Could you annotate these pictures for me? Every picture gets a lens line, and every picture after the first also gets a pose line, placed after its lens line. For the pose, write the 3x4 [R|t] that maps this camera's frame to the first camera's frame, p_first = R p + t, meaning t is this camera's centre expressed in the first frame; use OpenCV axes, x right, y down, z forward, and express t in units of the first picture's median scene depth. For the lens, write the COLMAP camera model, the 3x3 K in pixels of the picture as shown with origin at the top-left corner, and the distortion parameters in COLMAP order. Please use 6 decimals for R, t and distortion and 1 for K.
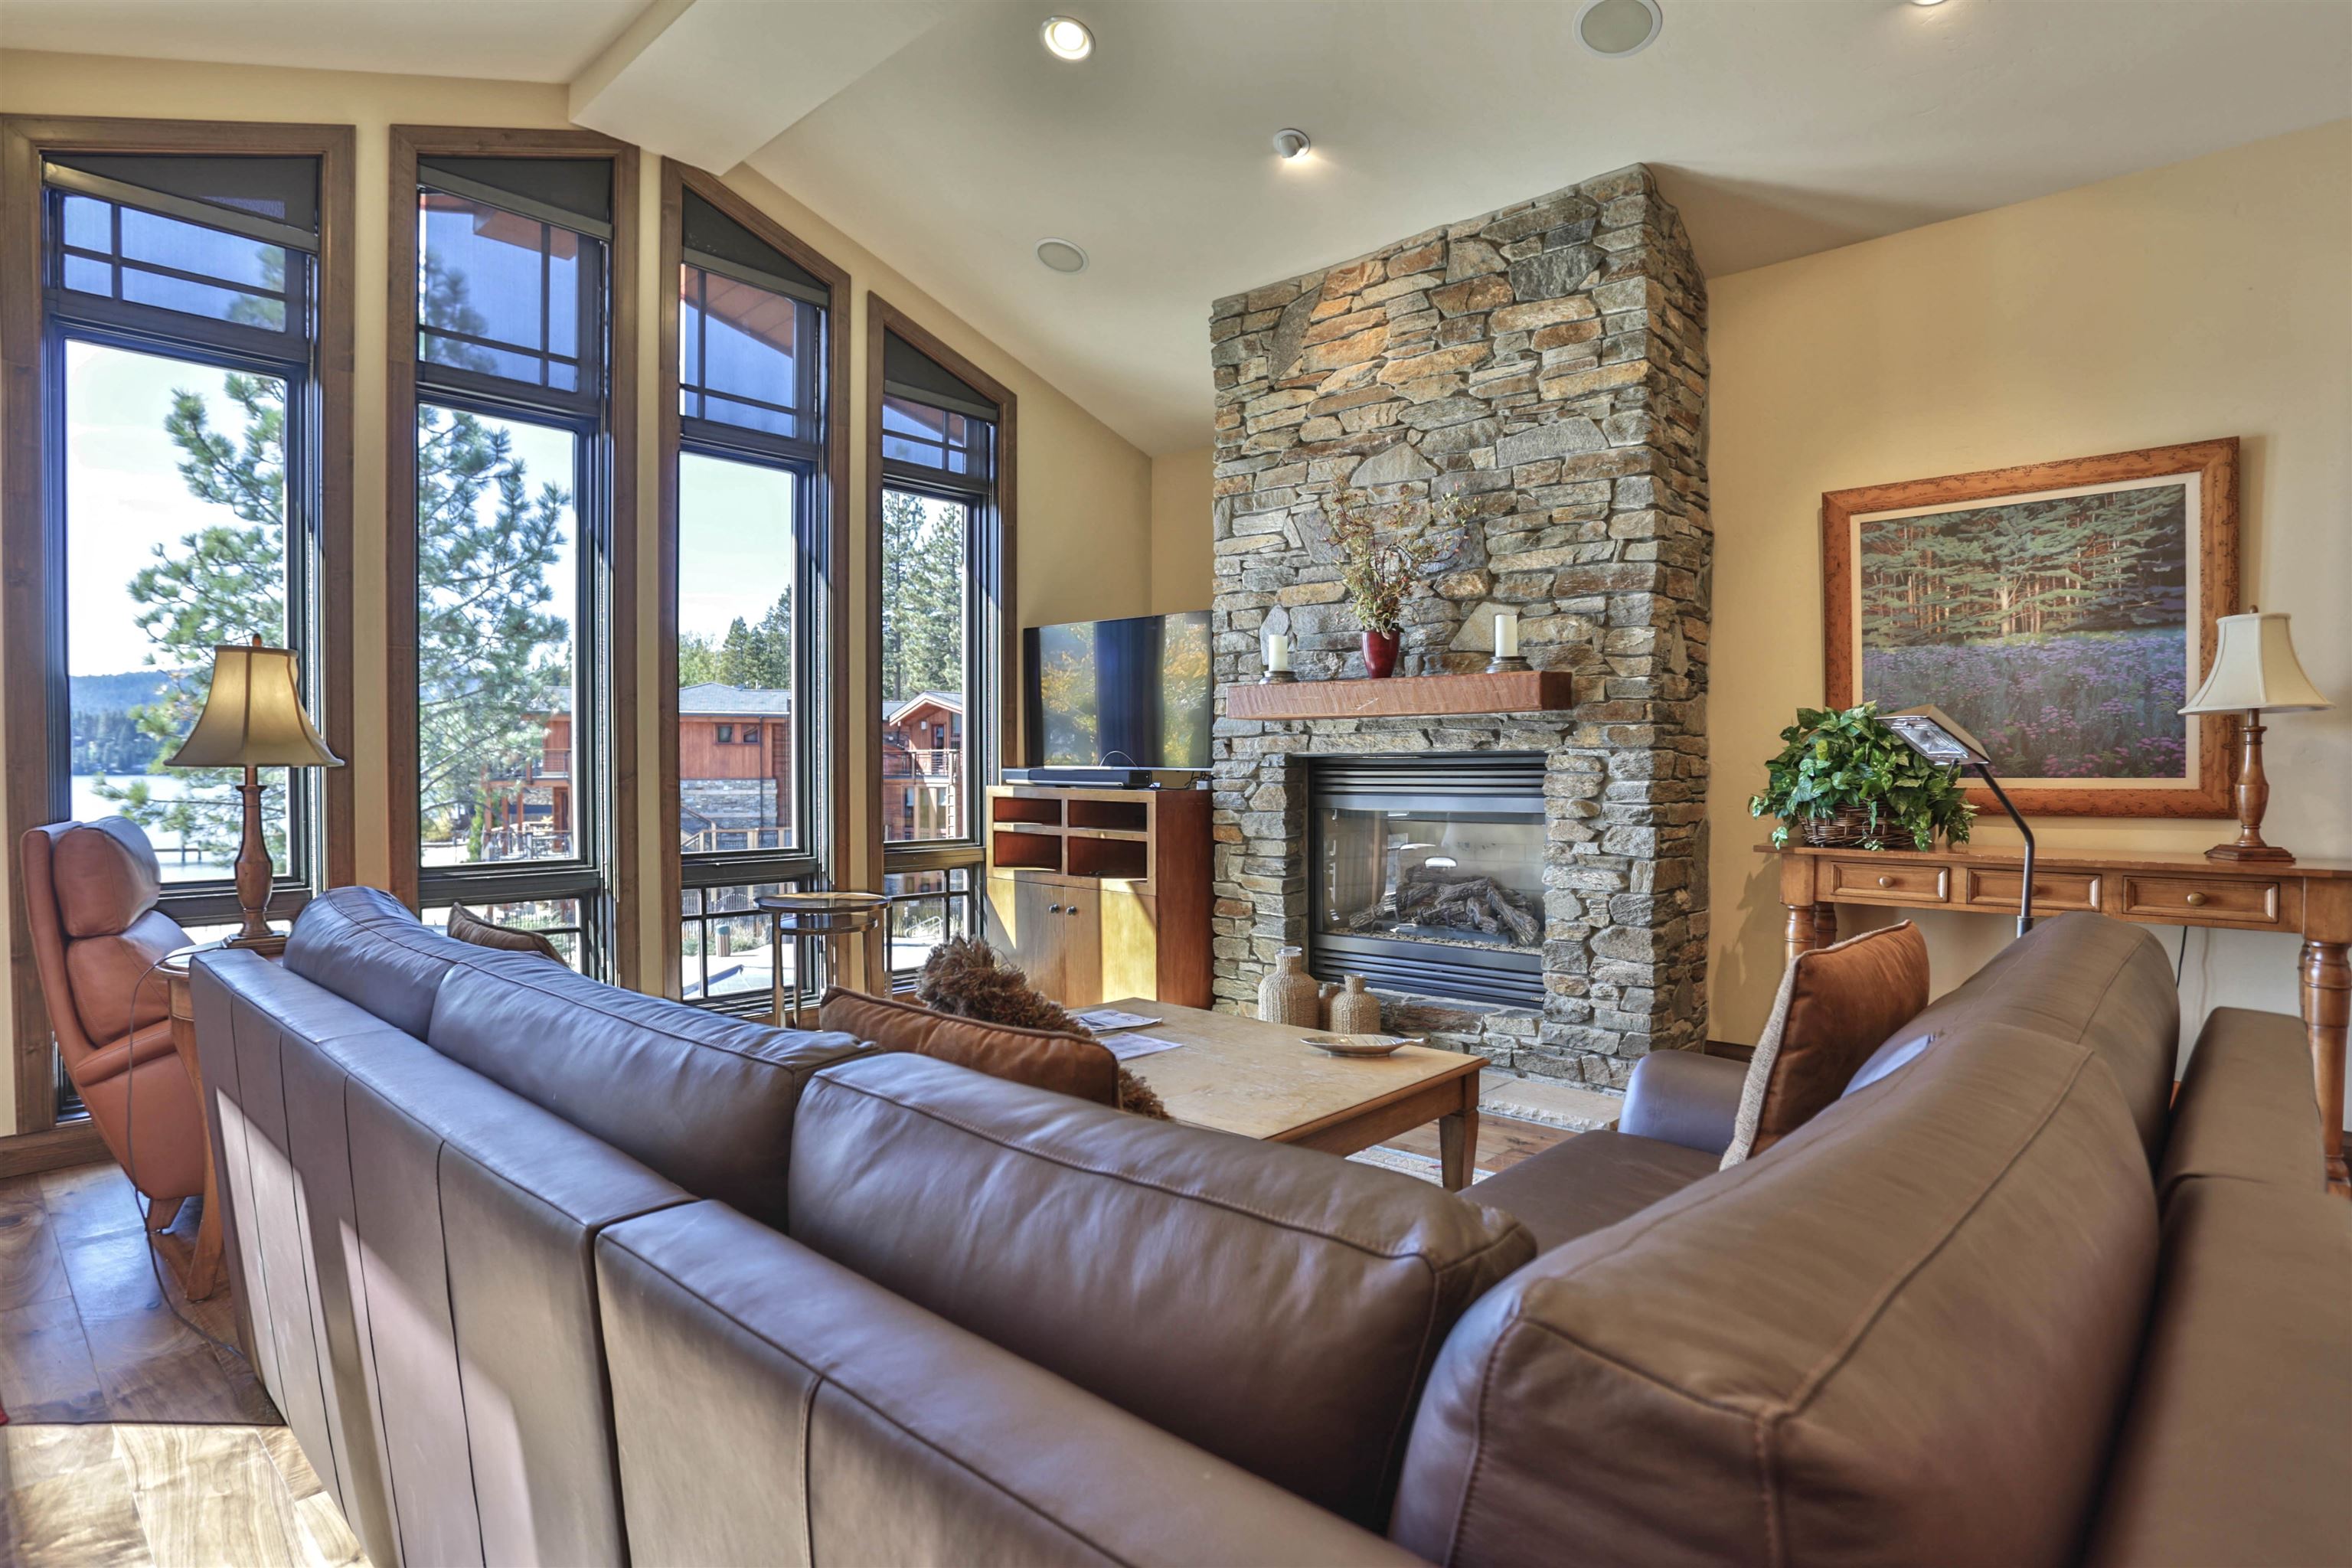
lens RADIAL K [[1203.8, 0, 1163.9], [0, 1203.8, 787.4], [0, 0, 1]] dist [-0.071558, 0.028511]
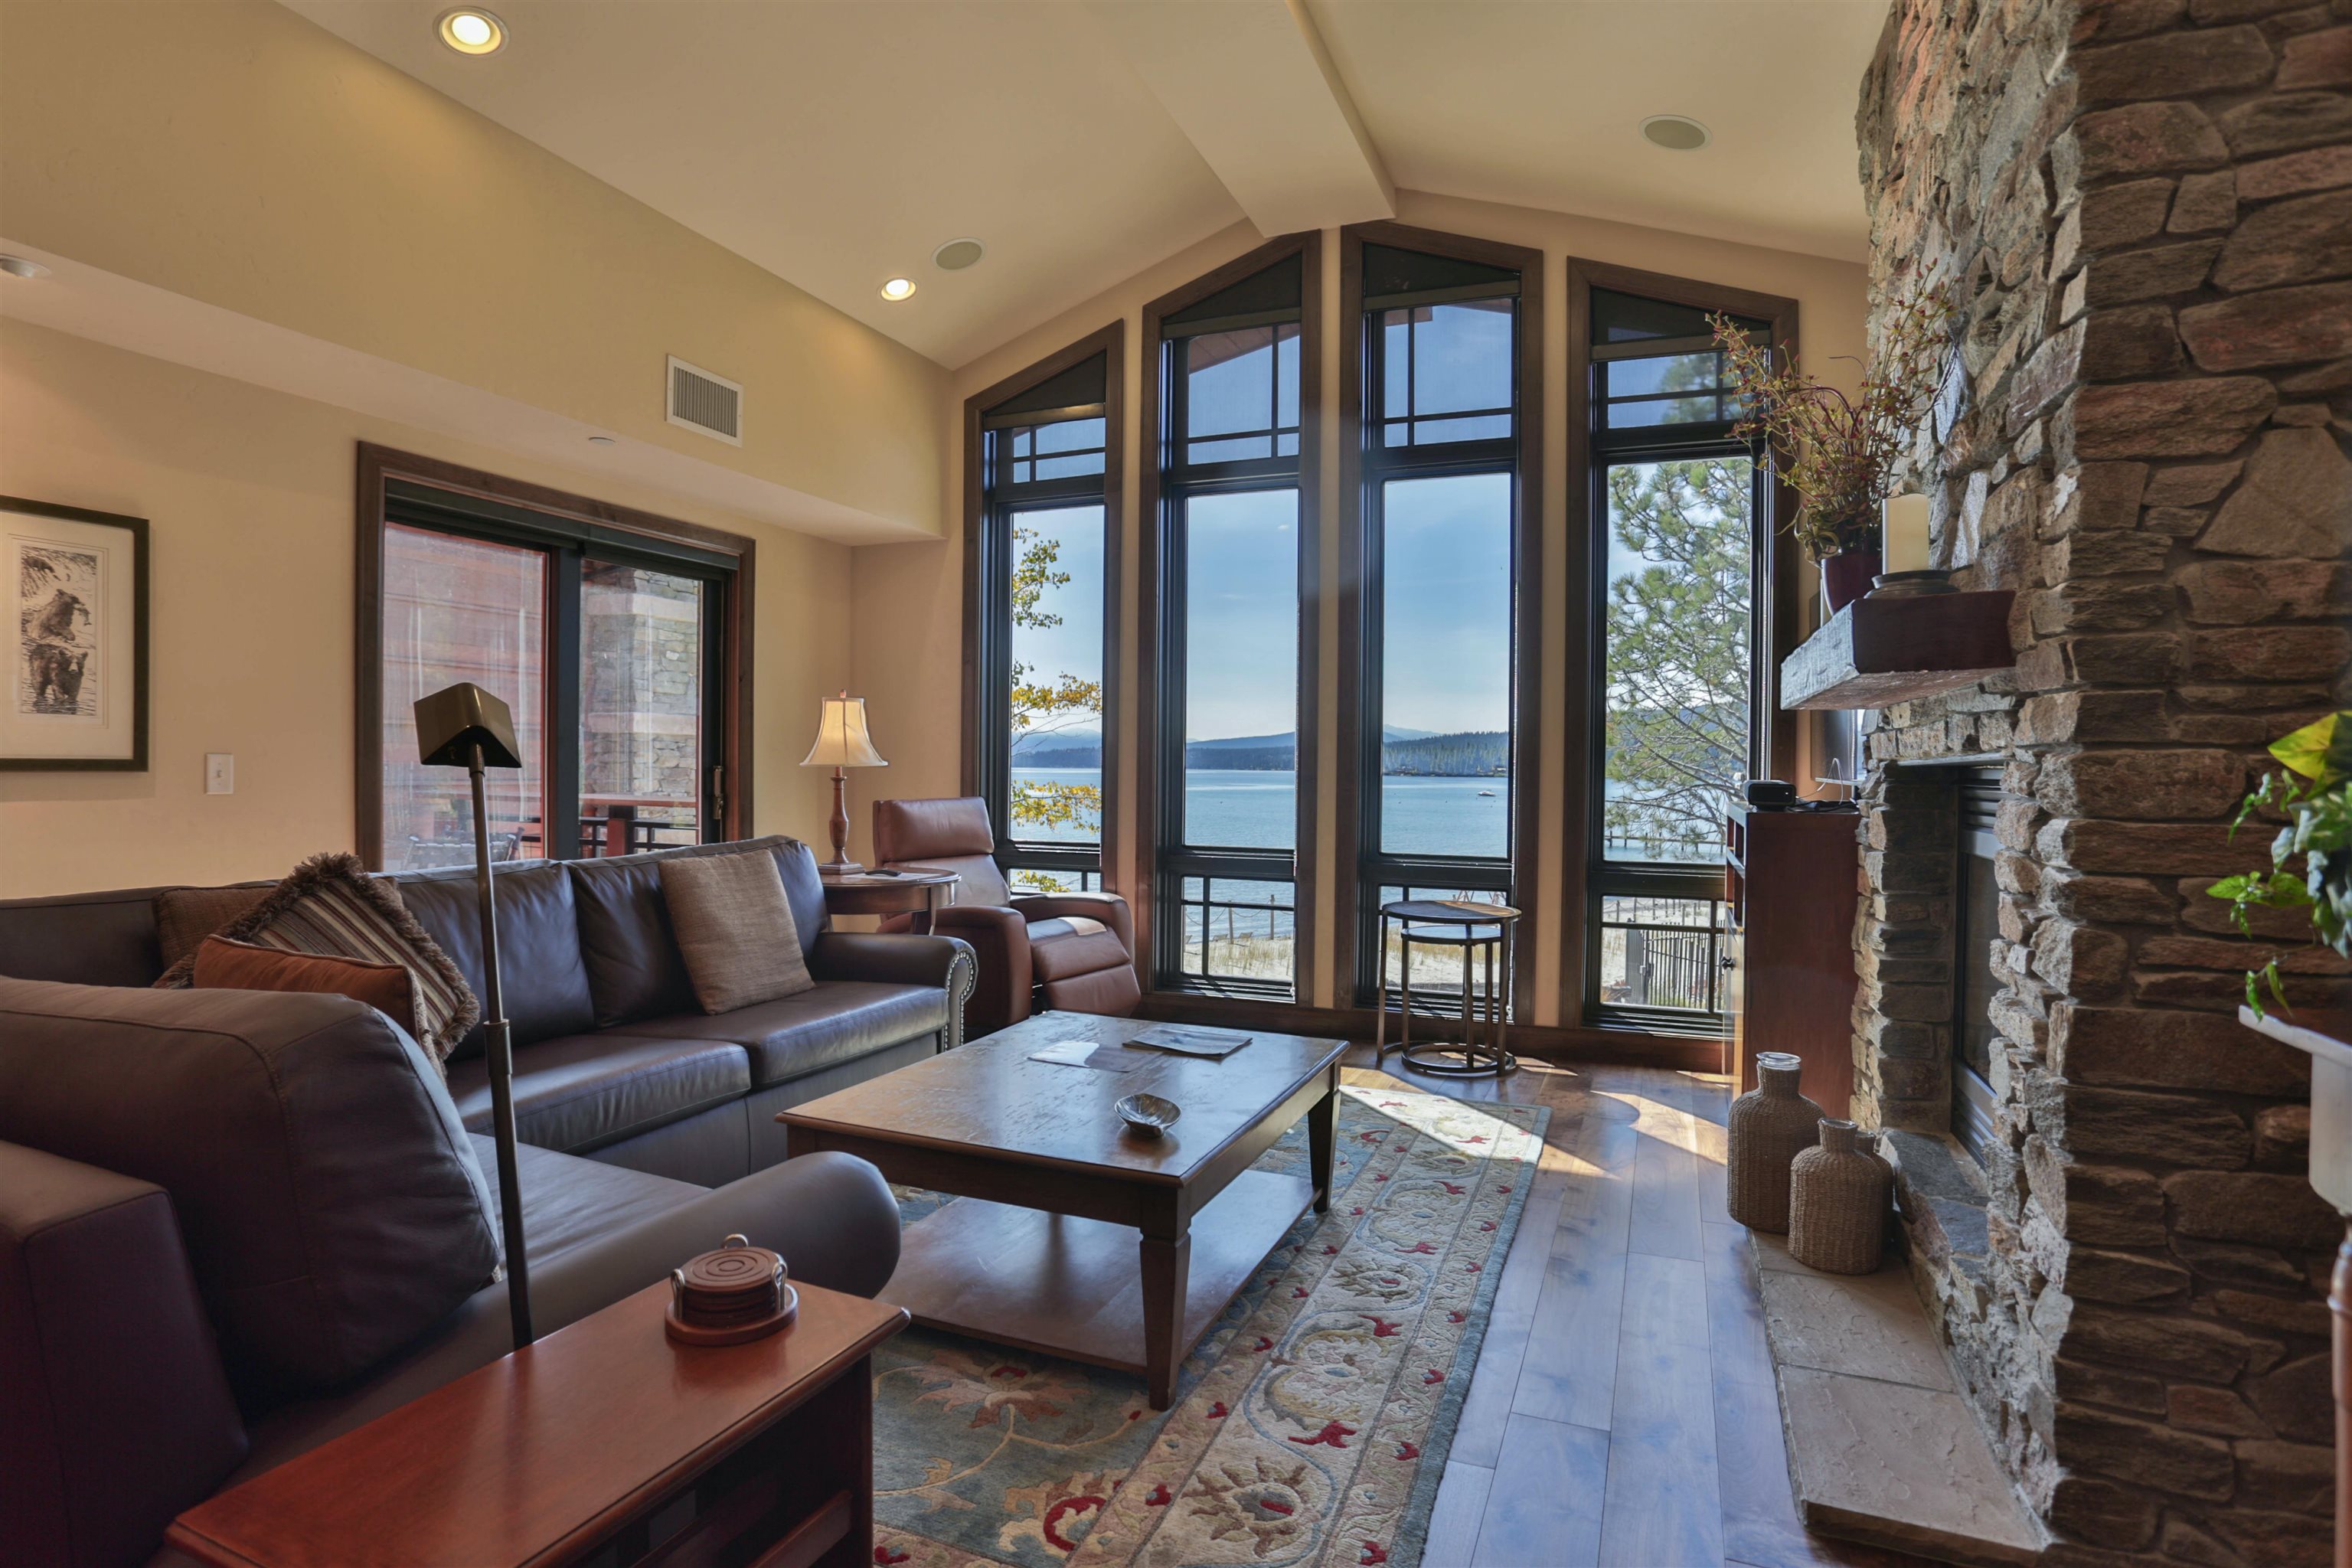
lens RADIAL K [[1203.8, 0, 1163.9], [0, 1203.8, 787.4], [0, 0, 1]] dist [-0.071558, 0.028511]
pose [[0.340473, 0.021104, -0.940018, 0.626866], [-0.026958, 0.999556, 0.012677, -0.012419], [0.939868, 0.021025, 0.340890, 0.489912]]
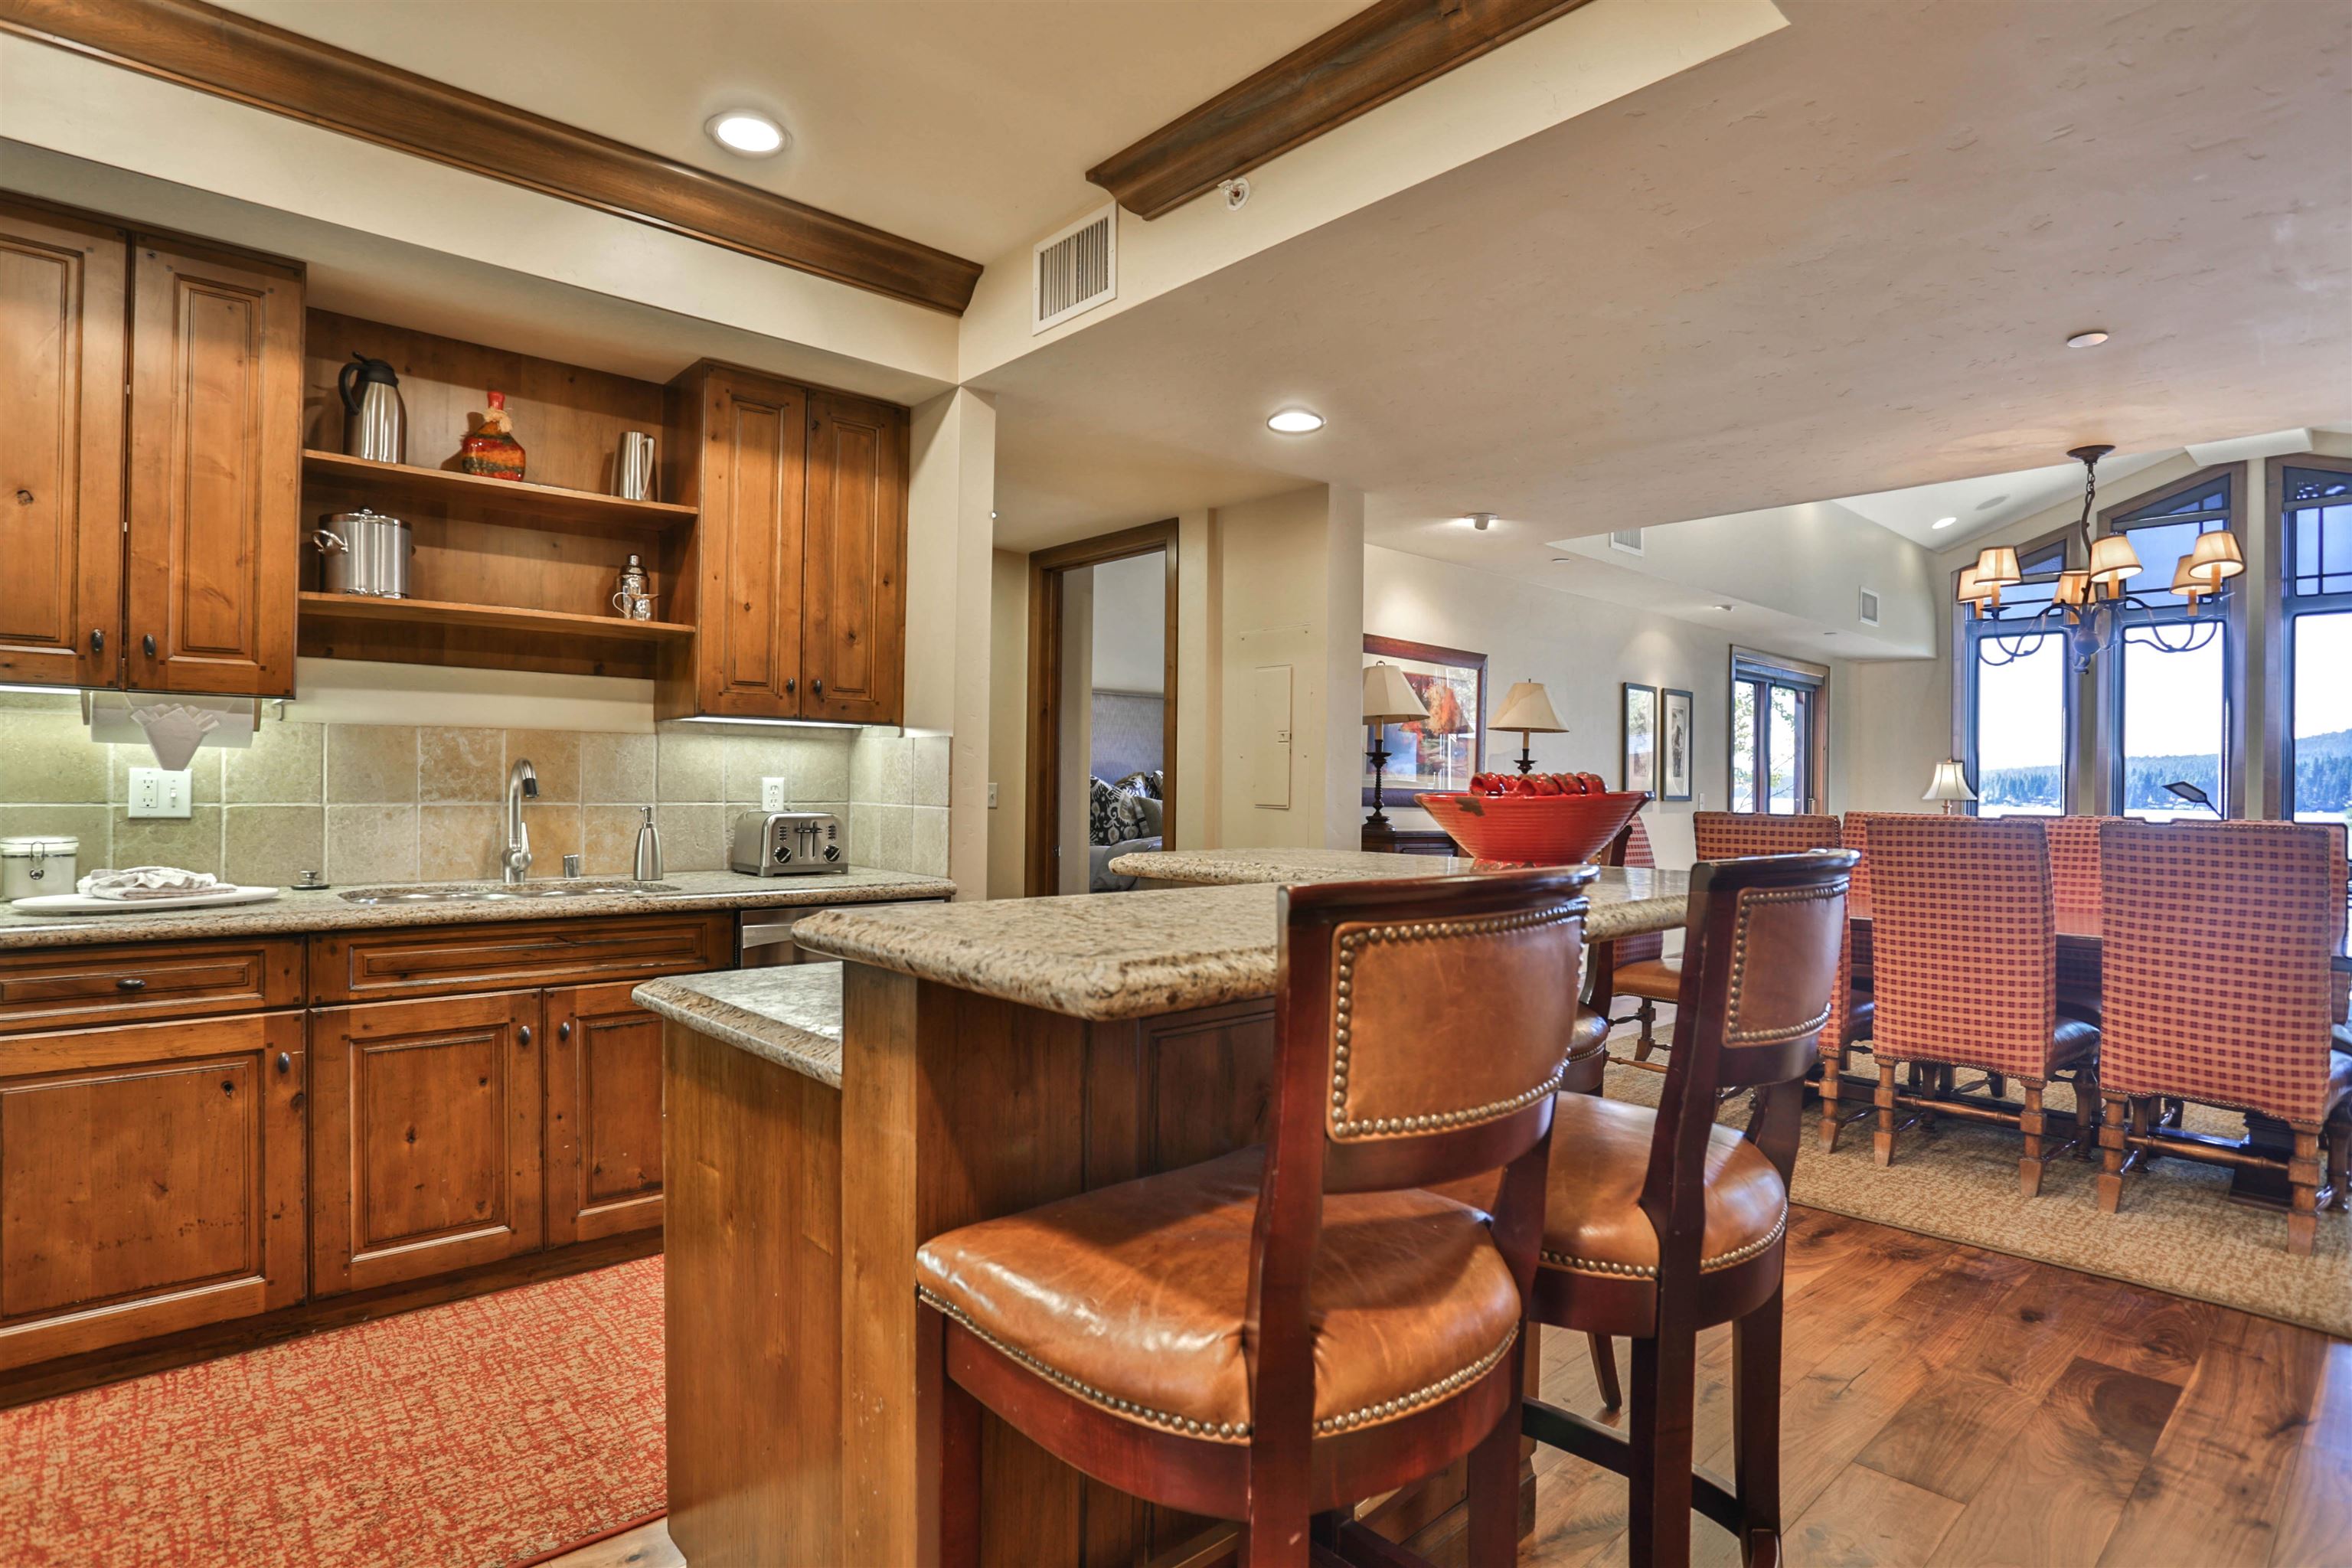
lens RADIAL K [[1203.8, 0, 1163.9], [0, 1203.8, 787.4], [0, 0, 1]] dist [-0.071558, 0.028511]
pose [[-0.100650, -0.000498, -0.994922, 1.539315], [-0.031570, 0.999498, 0.002693, 0.004036], [0.994421, 0.031681, -0.100615, -0.478768]]
